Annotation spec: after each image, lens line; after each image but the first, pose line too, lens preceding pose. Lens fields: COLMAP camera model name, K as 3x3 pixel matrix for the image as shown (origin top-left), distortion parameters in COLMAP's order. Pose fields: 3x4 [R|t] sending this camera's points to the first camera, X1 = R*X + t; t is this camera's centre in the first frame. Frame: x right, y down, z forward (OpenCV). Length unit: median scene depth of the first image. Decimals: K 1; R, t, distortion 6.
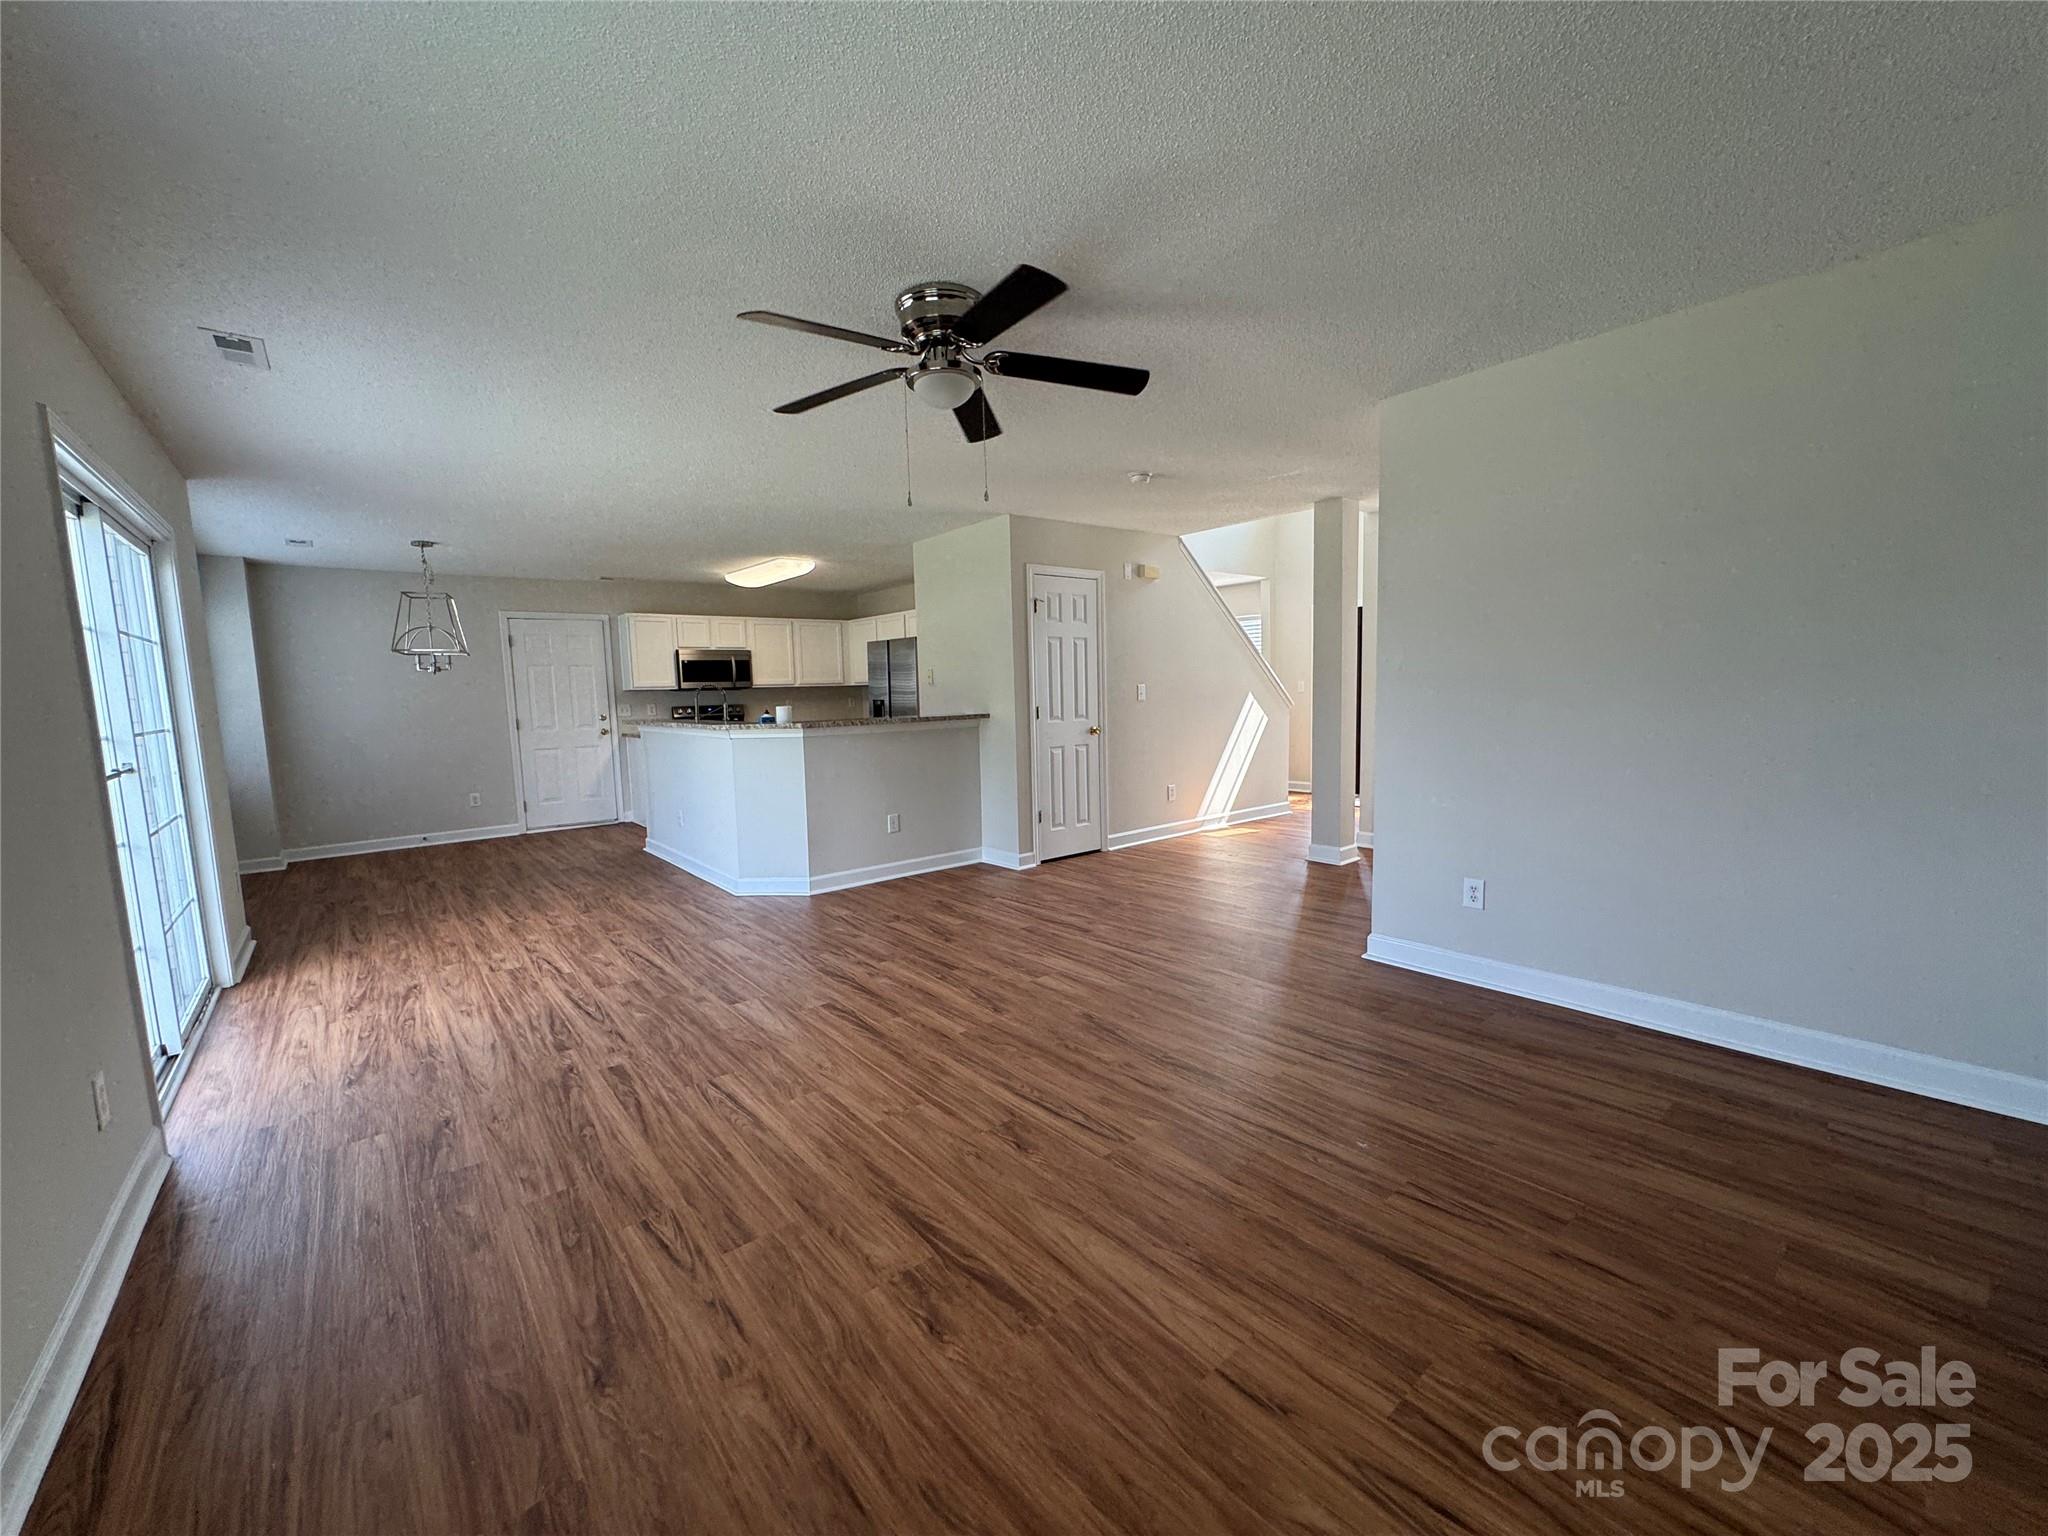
lens RADIAL K [[815.7, 0, 1031.6], [0, 815.7, 772.5], [0, 0, 1]] dist [-0.003366, 0.000369]
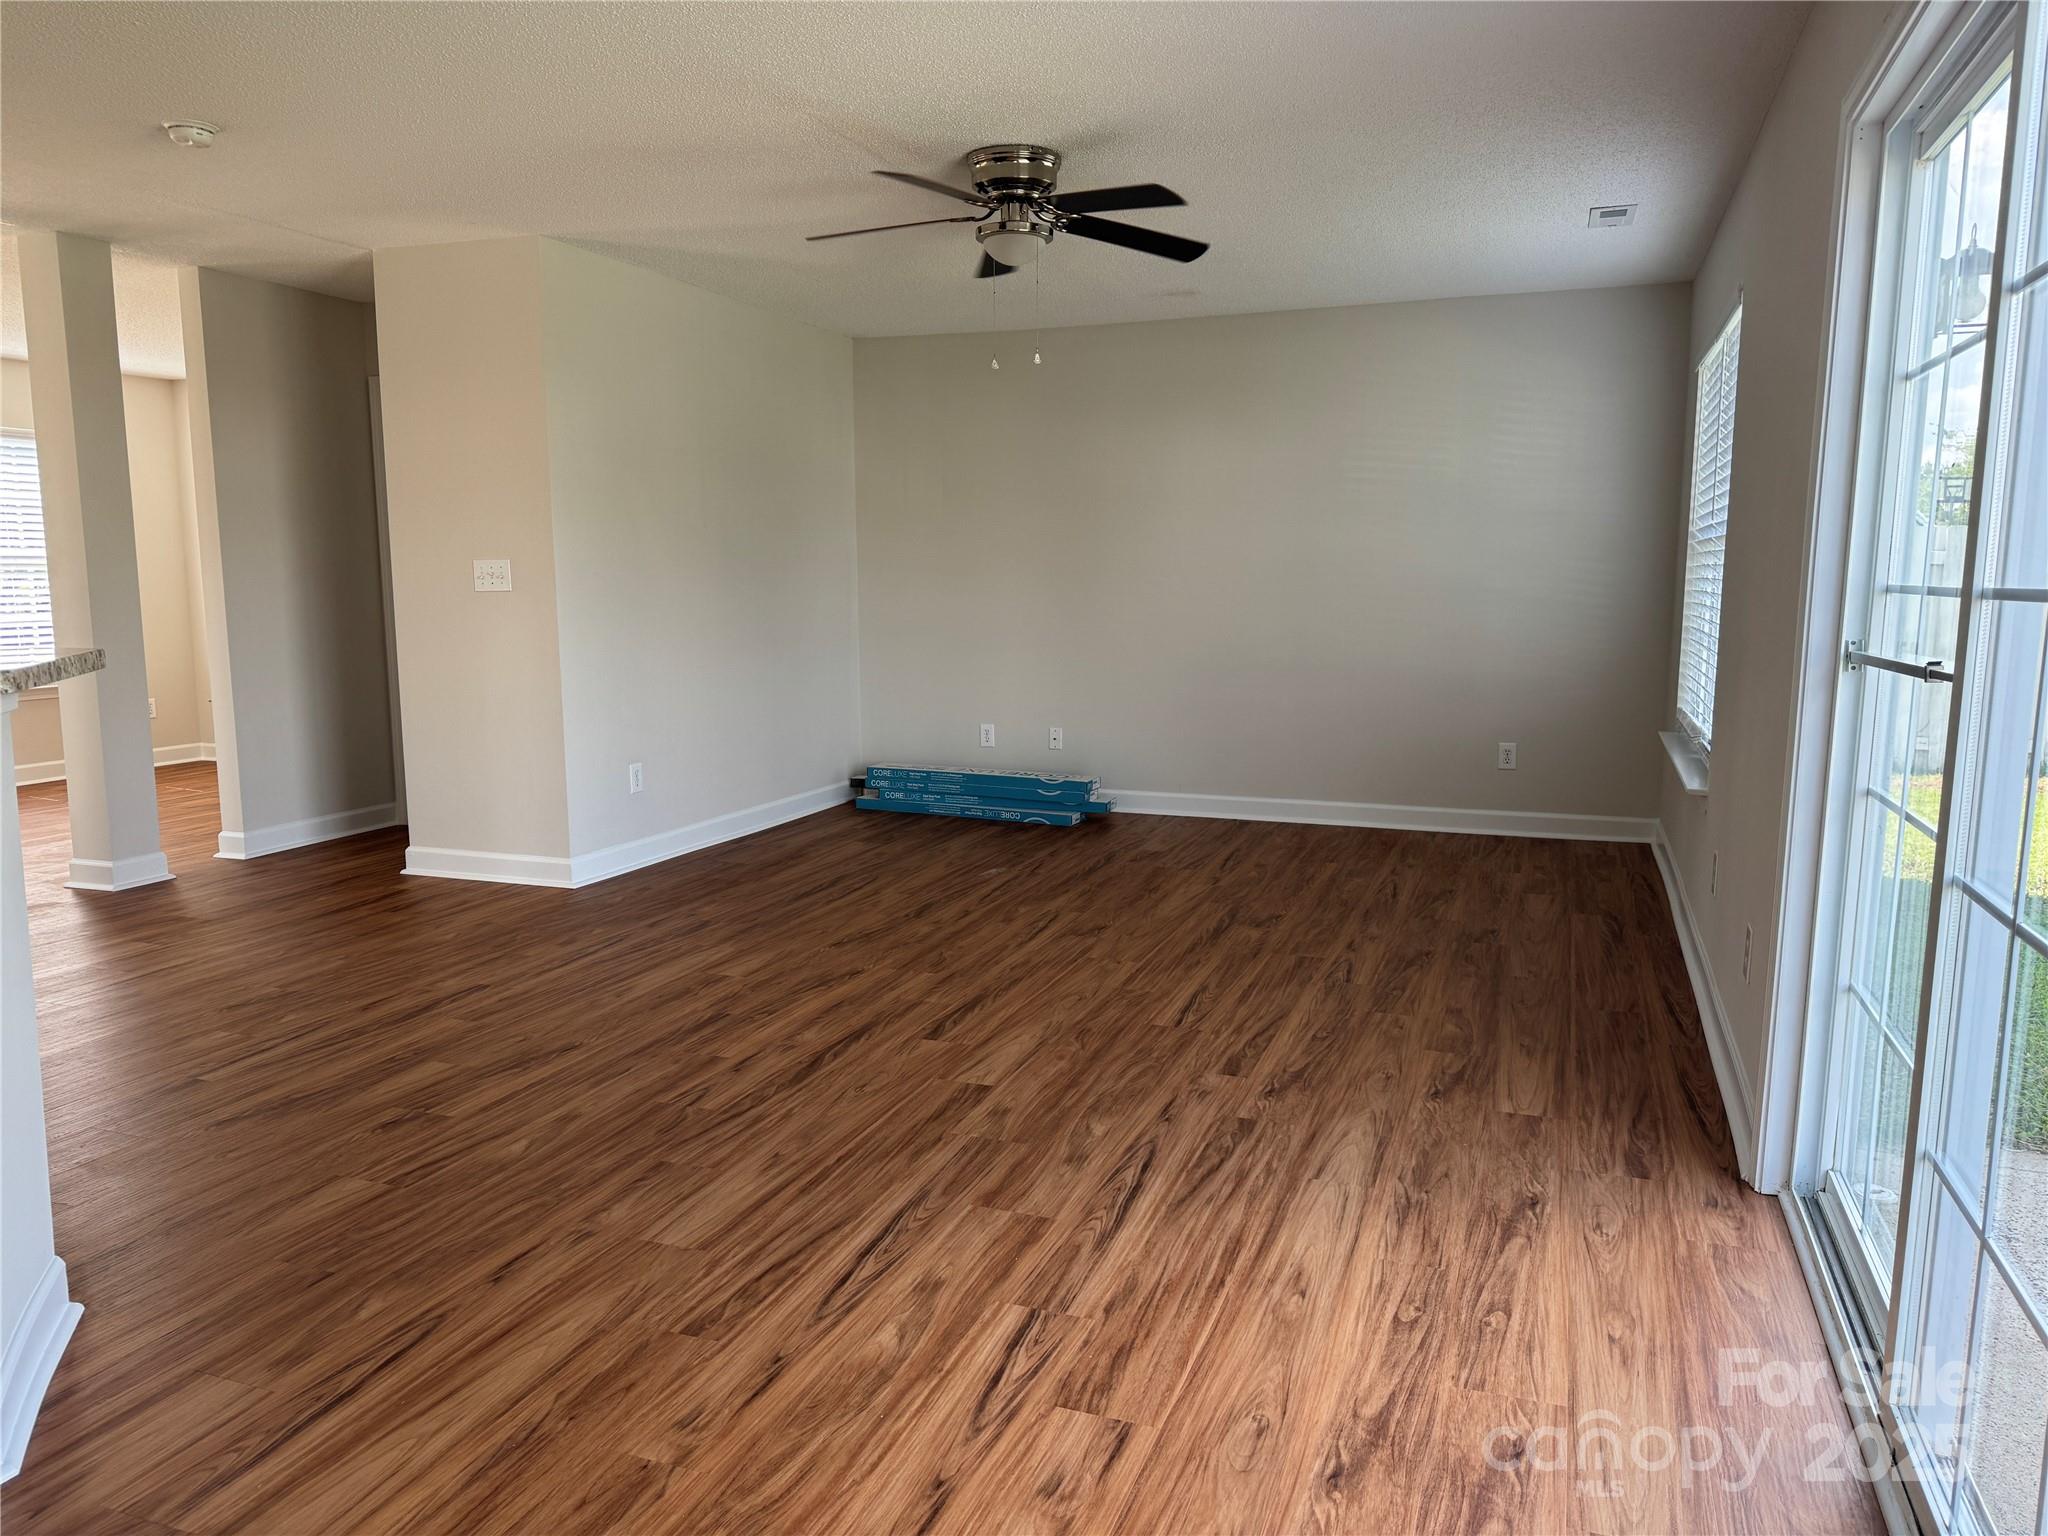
lens RADIAL K [[1430.0, 0, 1029.7], [0, 1430.0, 785.4], [0, 0, 1]] dist [0.072031, -0.095882]
pose [[-0.497009, -0.096676, 0.862343, -1.089658], [0.105507, 0.979669, 0.170638, -0.083370], [-0.861308, 0.175792, -0.476704, 1.254992]]
